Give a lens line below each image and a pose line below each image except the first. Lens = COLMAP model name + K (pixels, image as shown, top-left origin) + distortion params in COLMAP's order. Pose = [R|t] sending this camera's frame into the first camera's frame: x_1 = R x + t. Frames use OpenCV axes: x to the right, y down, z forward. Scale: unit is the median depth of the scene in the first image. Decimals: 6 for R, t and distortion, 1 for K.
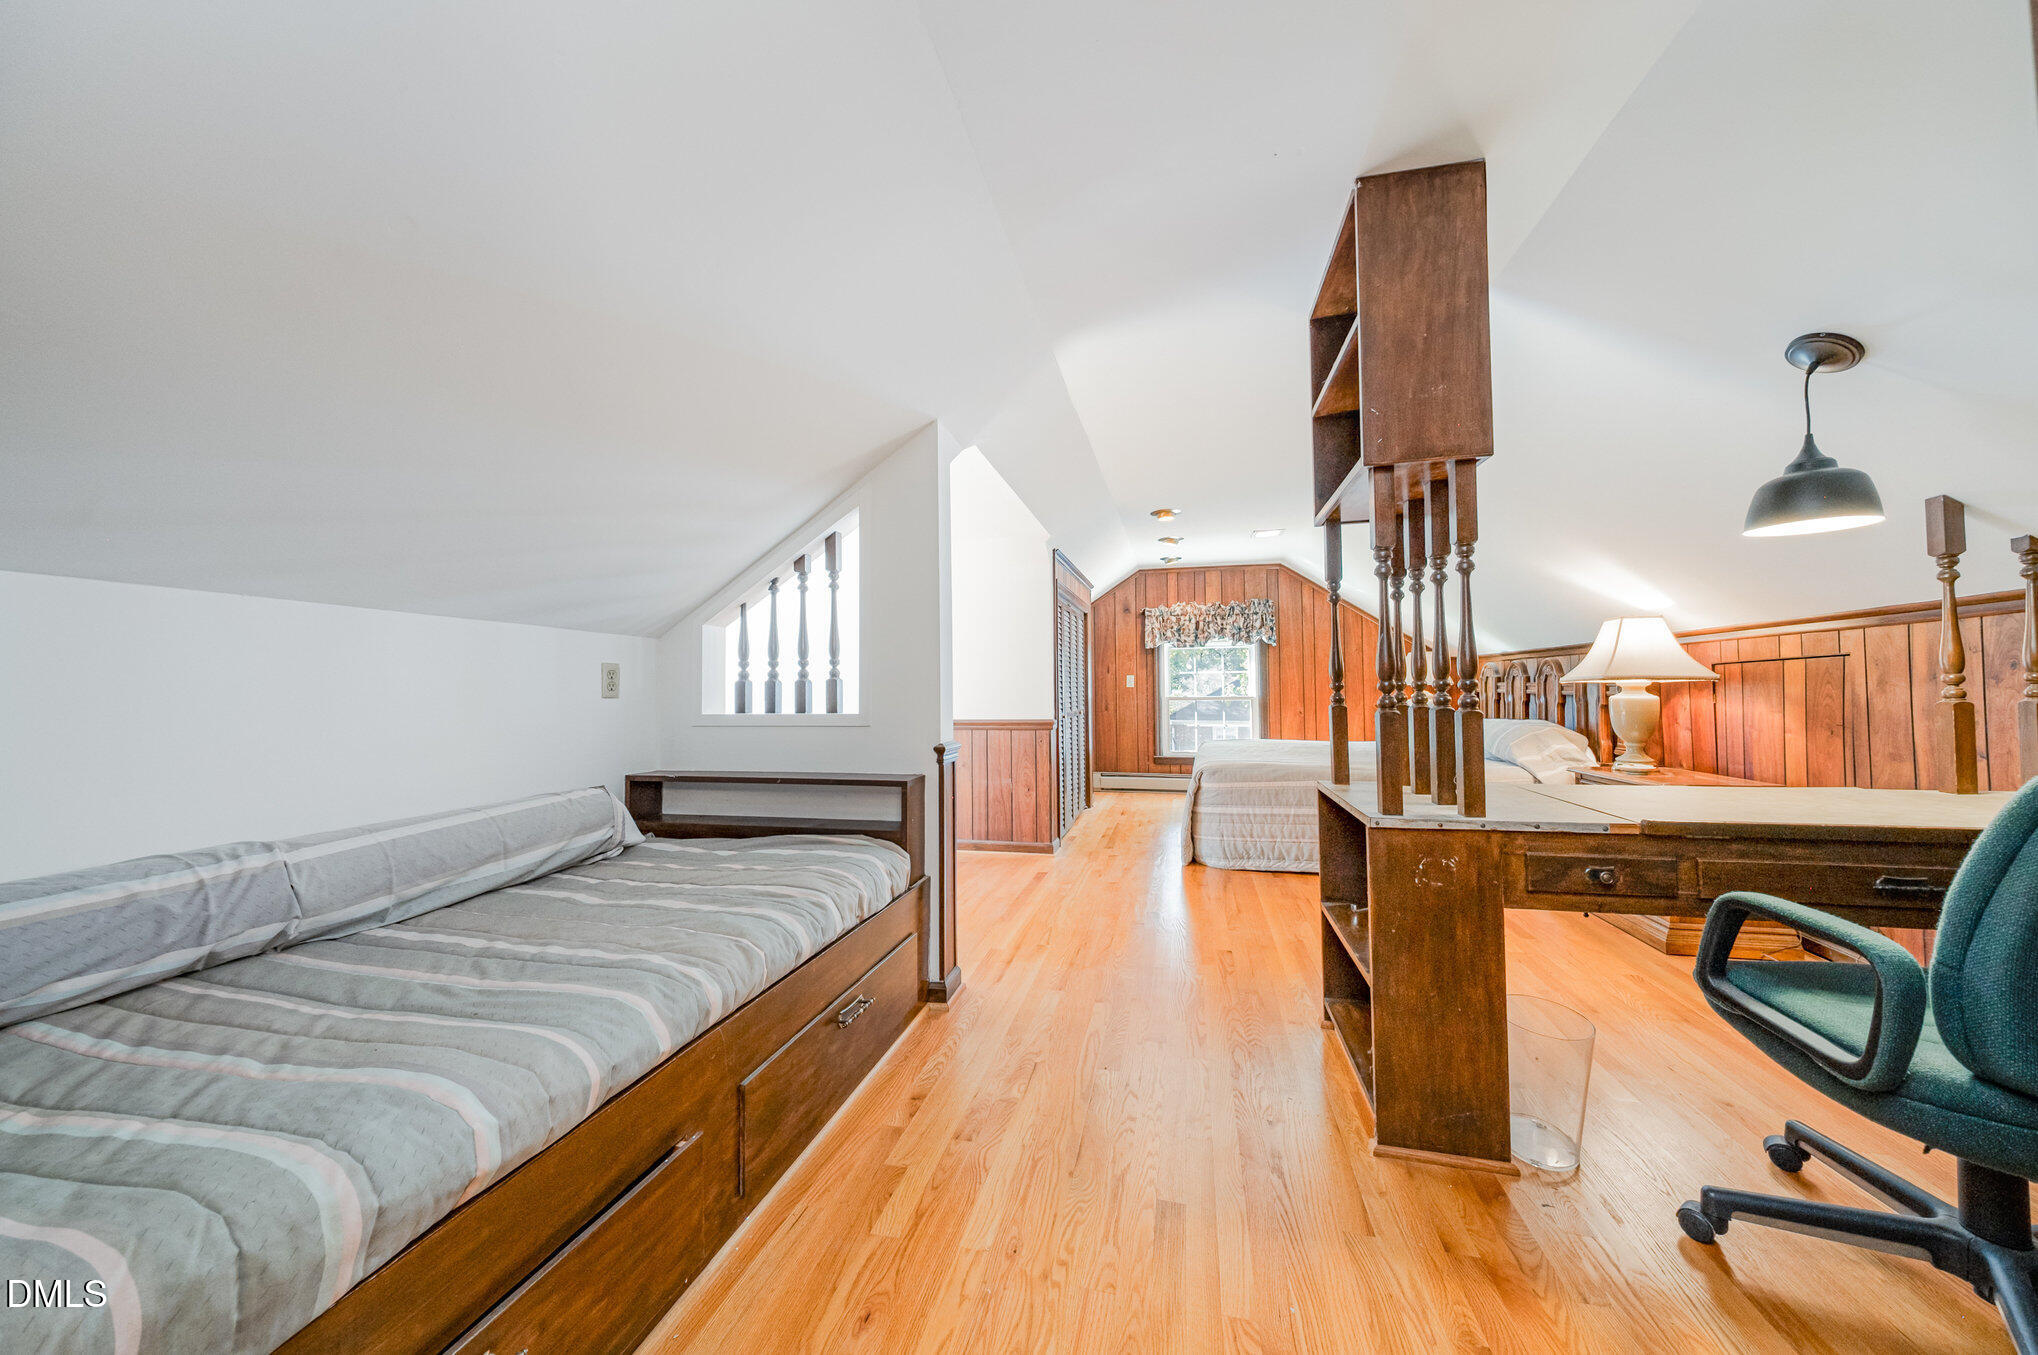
lens RADIAL K [[696.1, 0, 1022.2], [0, 696.1, 673.3], [0, 0, 1]] dist [0.000122, 0.000009]
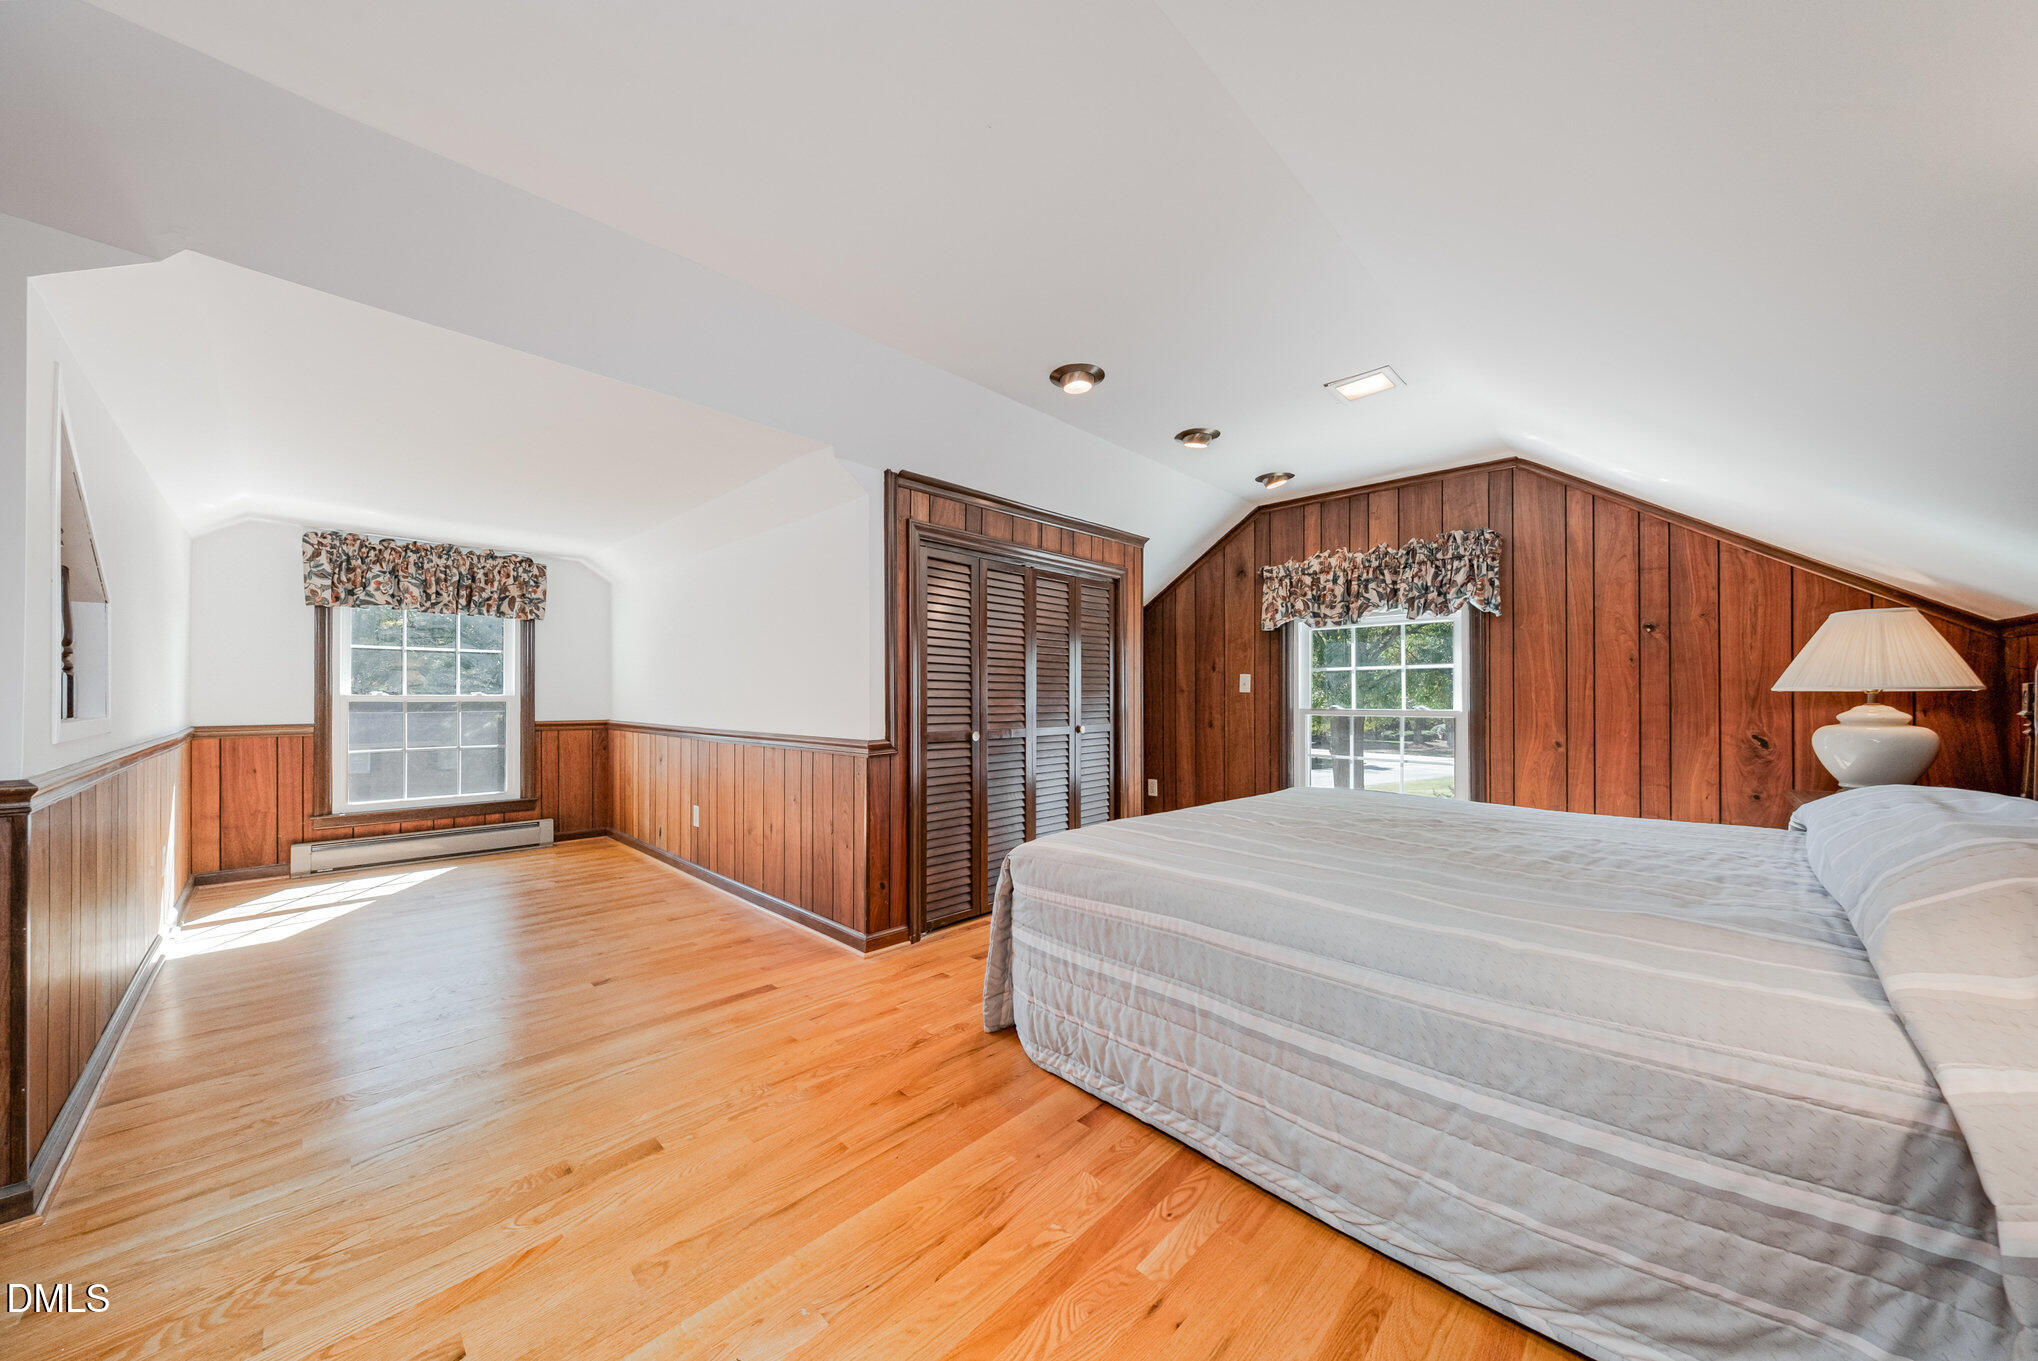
lens RADIAL K [[696.1, 0, 1012.7], [0, 696.1, 693.7], [0, 0, 1]] dist [0.000122, 0.000009]
pose [[0.851003, 0.006017, -0.525127, 0.318806], [0.003461, 0.999848, 0.017066, 0.009428], [0.525150, -0.016340, 0.850853, 0.349384]]
